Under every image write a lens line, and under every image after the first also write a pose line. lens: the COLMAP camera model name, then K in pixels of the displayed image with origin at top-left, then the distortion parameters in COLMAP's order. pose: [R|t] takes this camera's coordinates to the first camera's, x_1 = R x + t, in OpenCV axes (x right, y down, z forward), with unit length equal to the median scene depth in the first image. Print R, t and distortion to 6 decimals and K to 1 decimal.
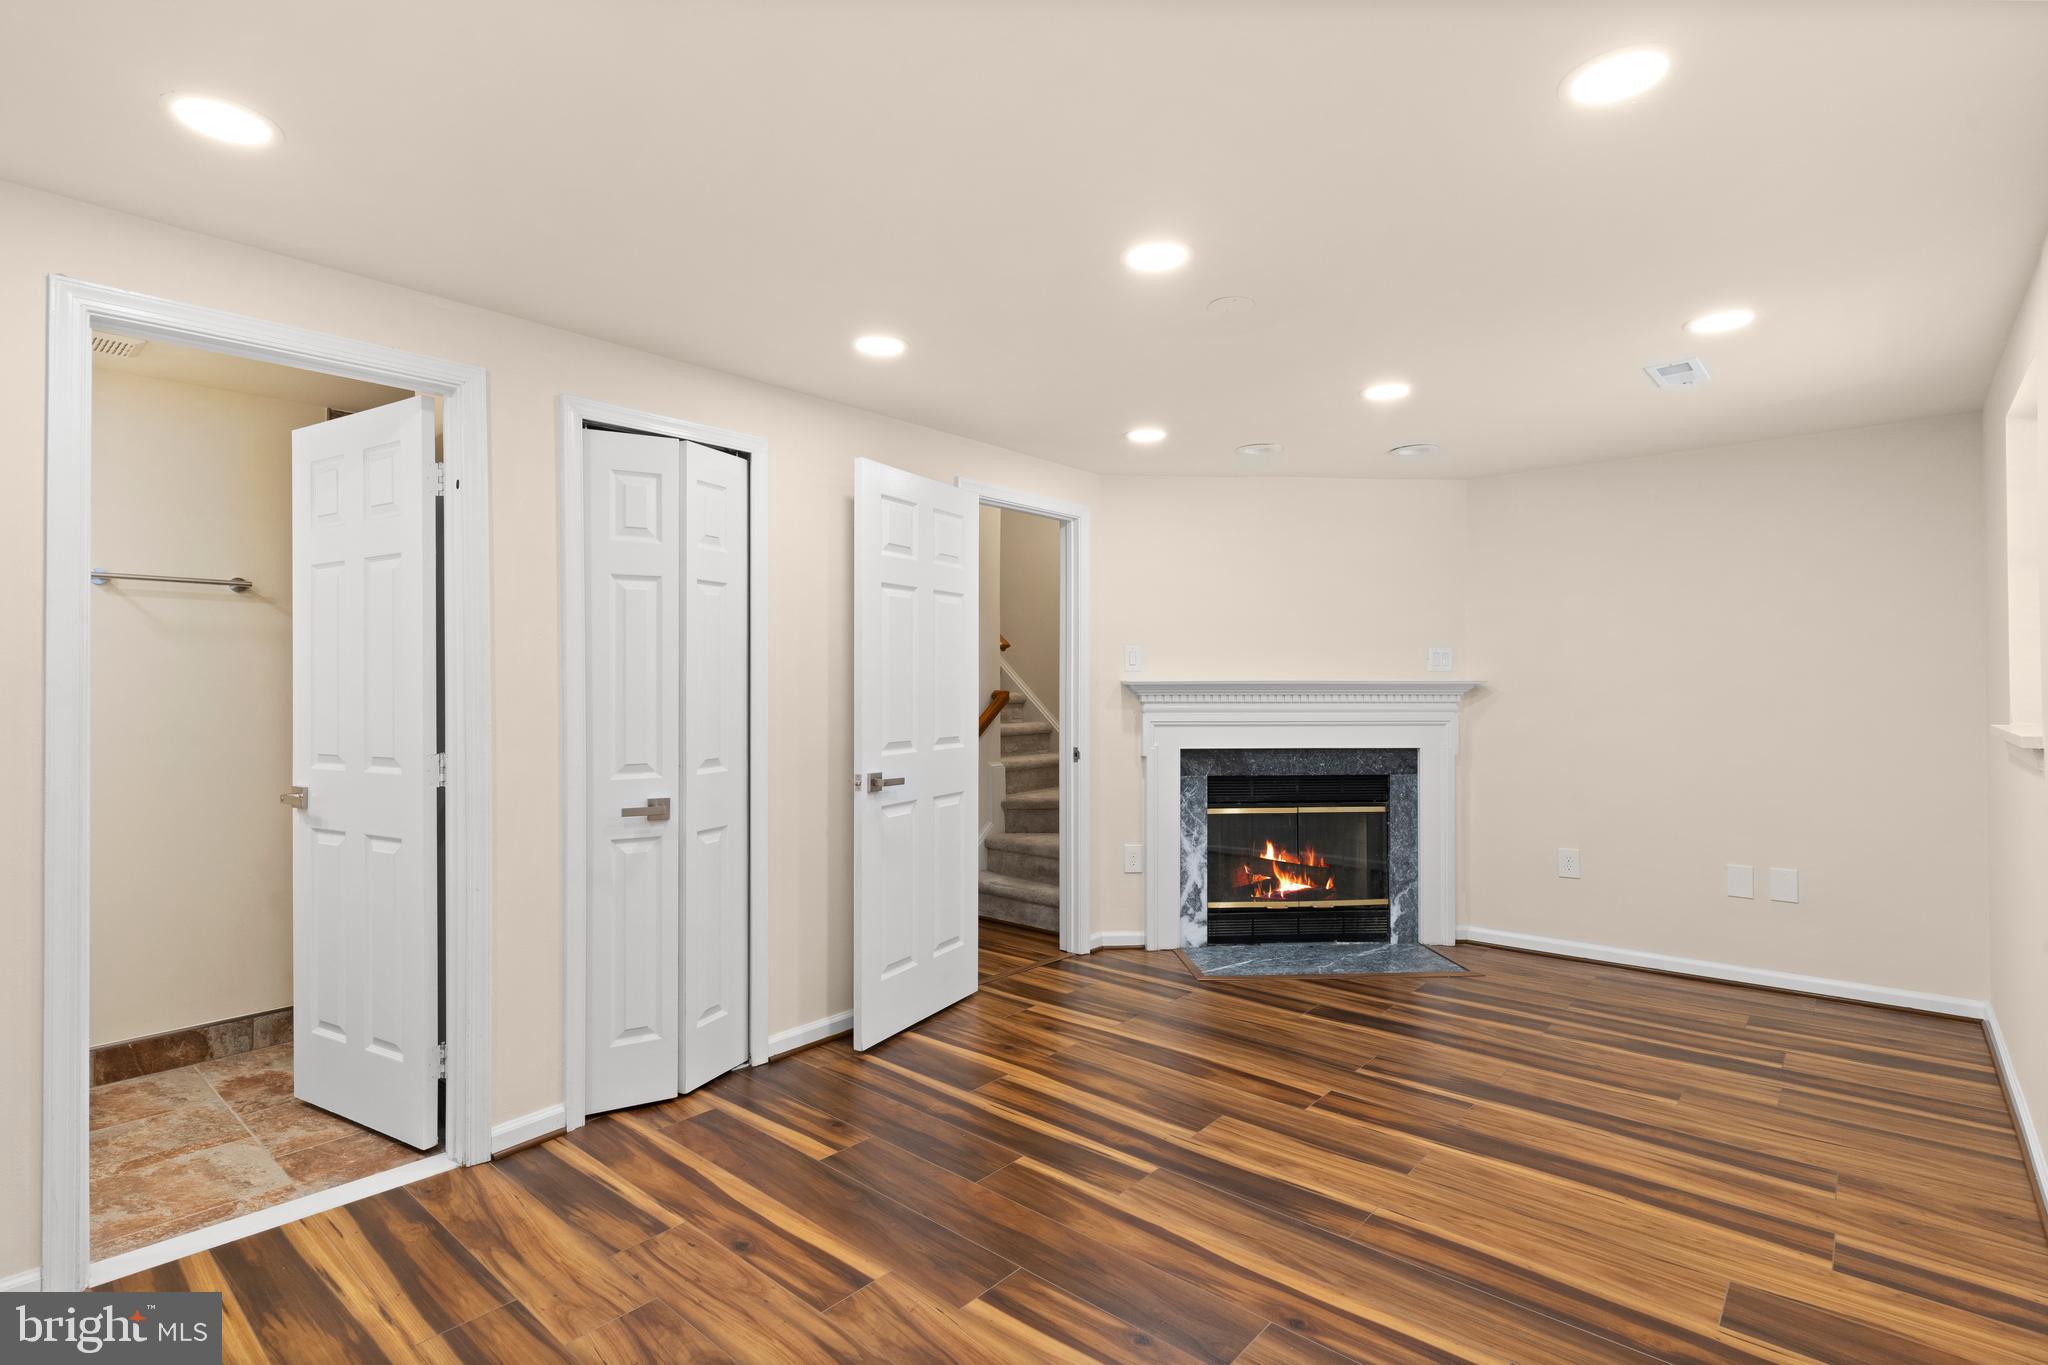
lens RADIAL K [[990.5, 0, 1018.2], [0, 990.5, 680.3], [0, 0, 1]] dist [0.003314, -0.000743]
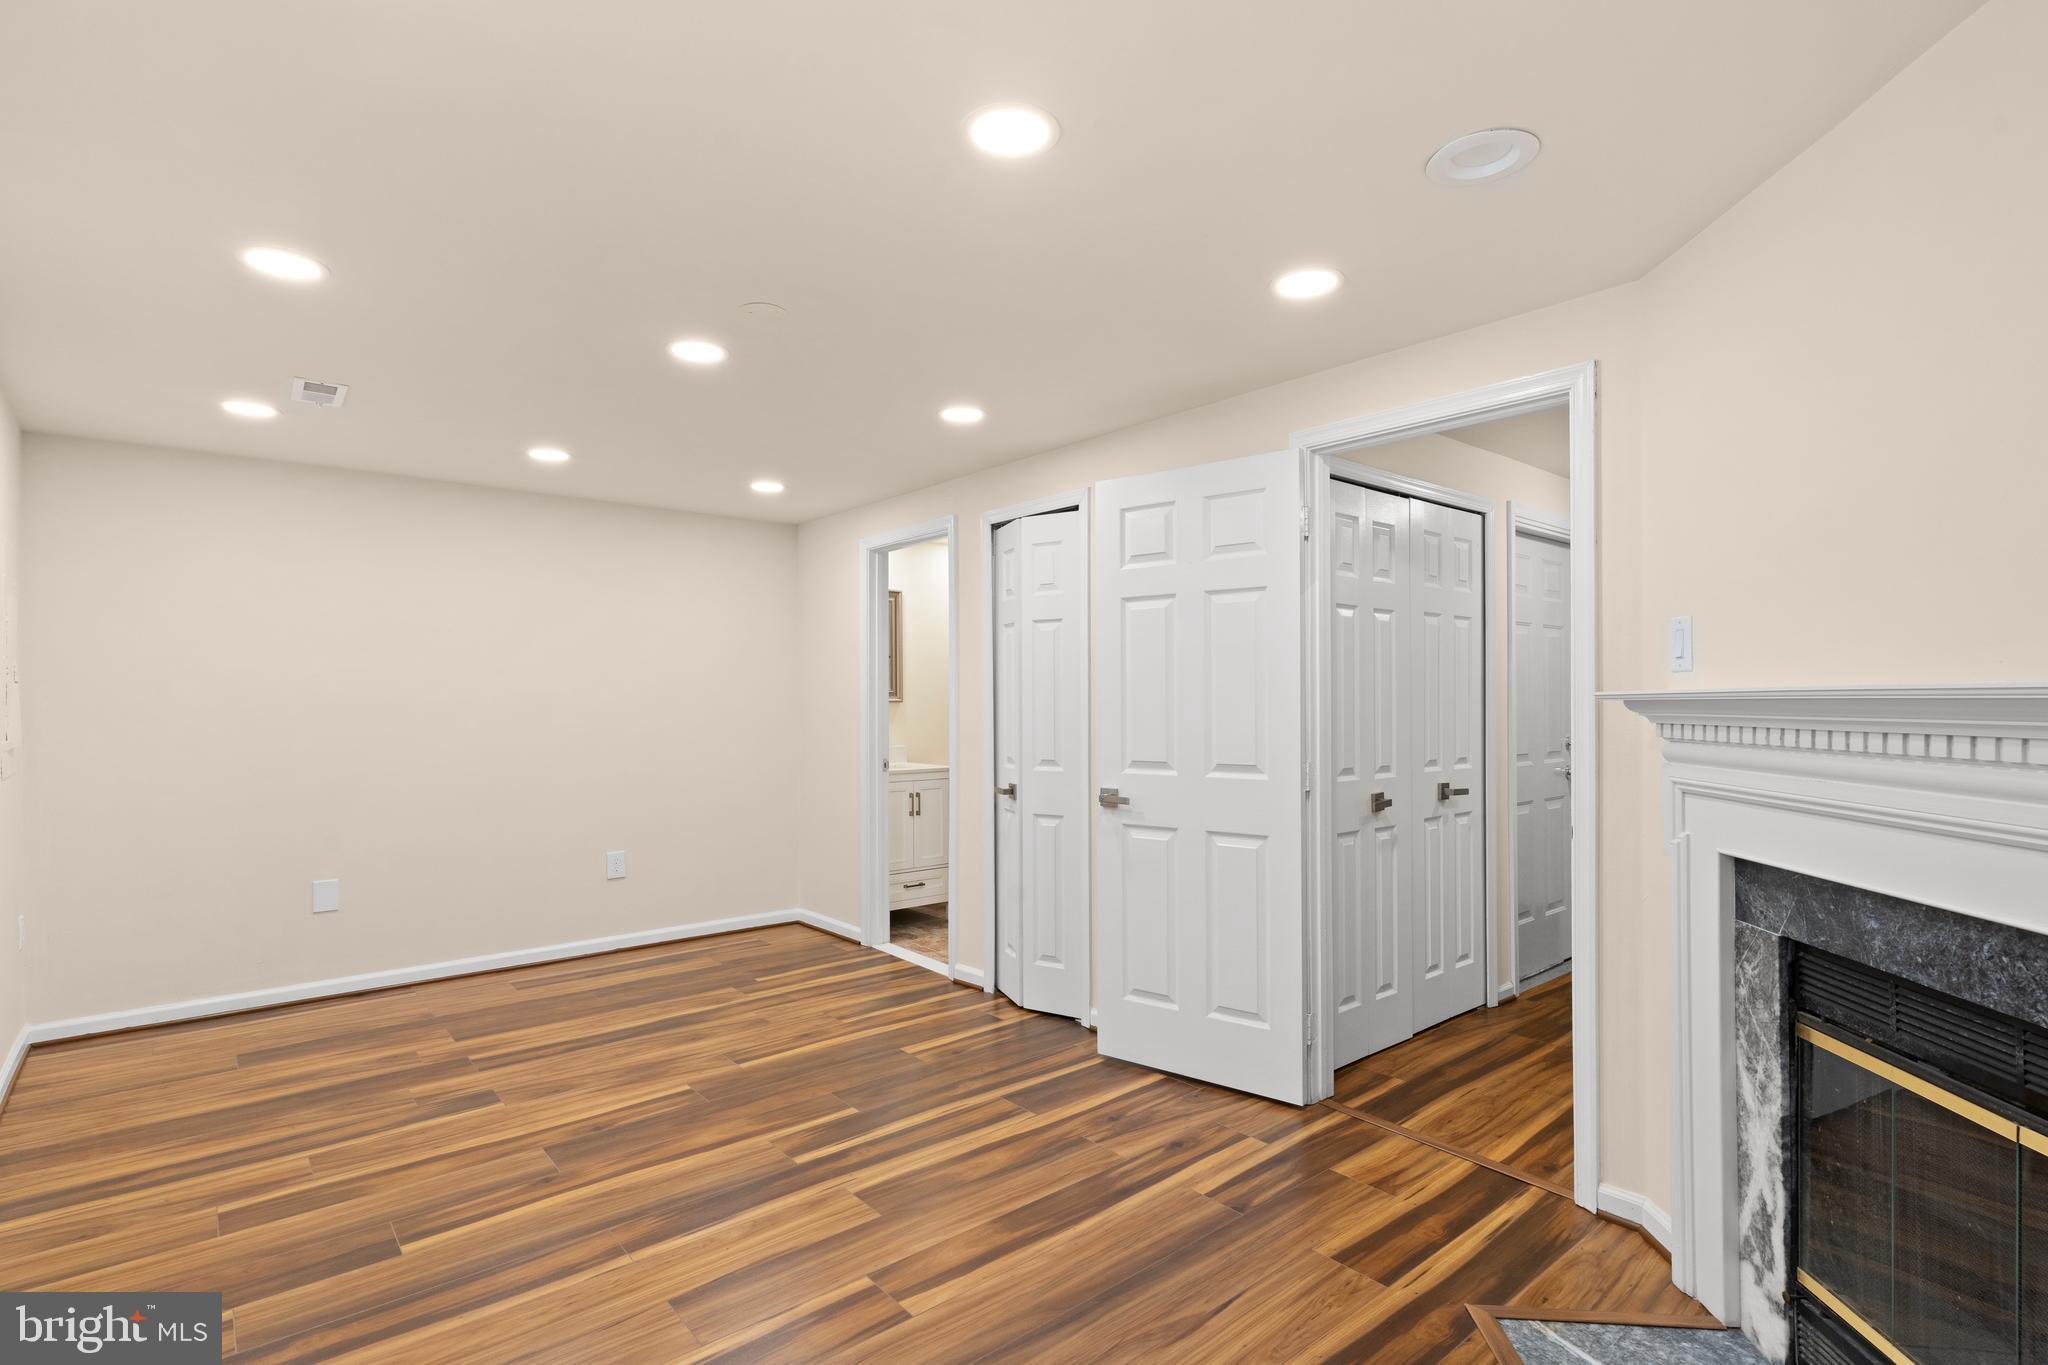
lens RADIAL K [[990.5, 0, 1015.4], [0, 990.5, 696.2], [0, 0, 1]] dist [0.003314, -0.000743]
pose [[-0.161237, -0.001773, -0.986914, 0.713858], [0.008074, 0.999963, -0.003116, 0.001406], [0.986883, -0.008470, -0.161217, 0.876448]]
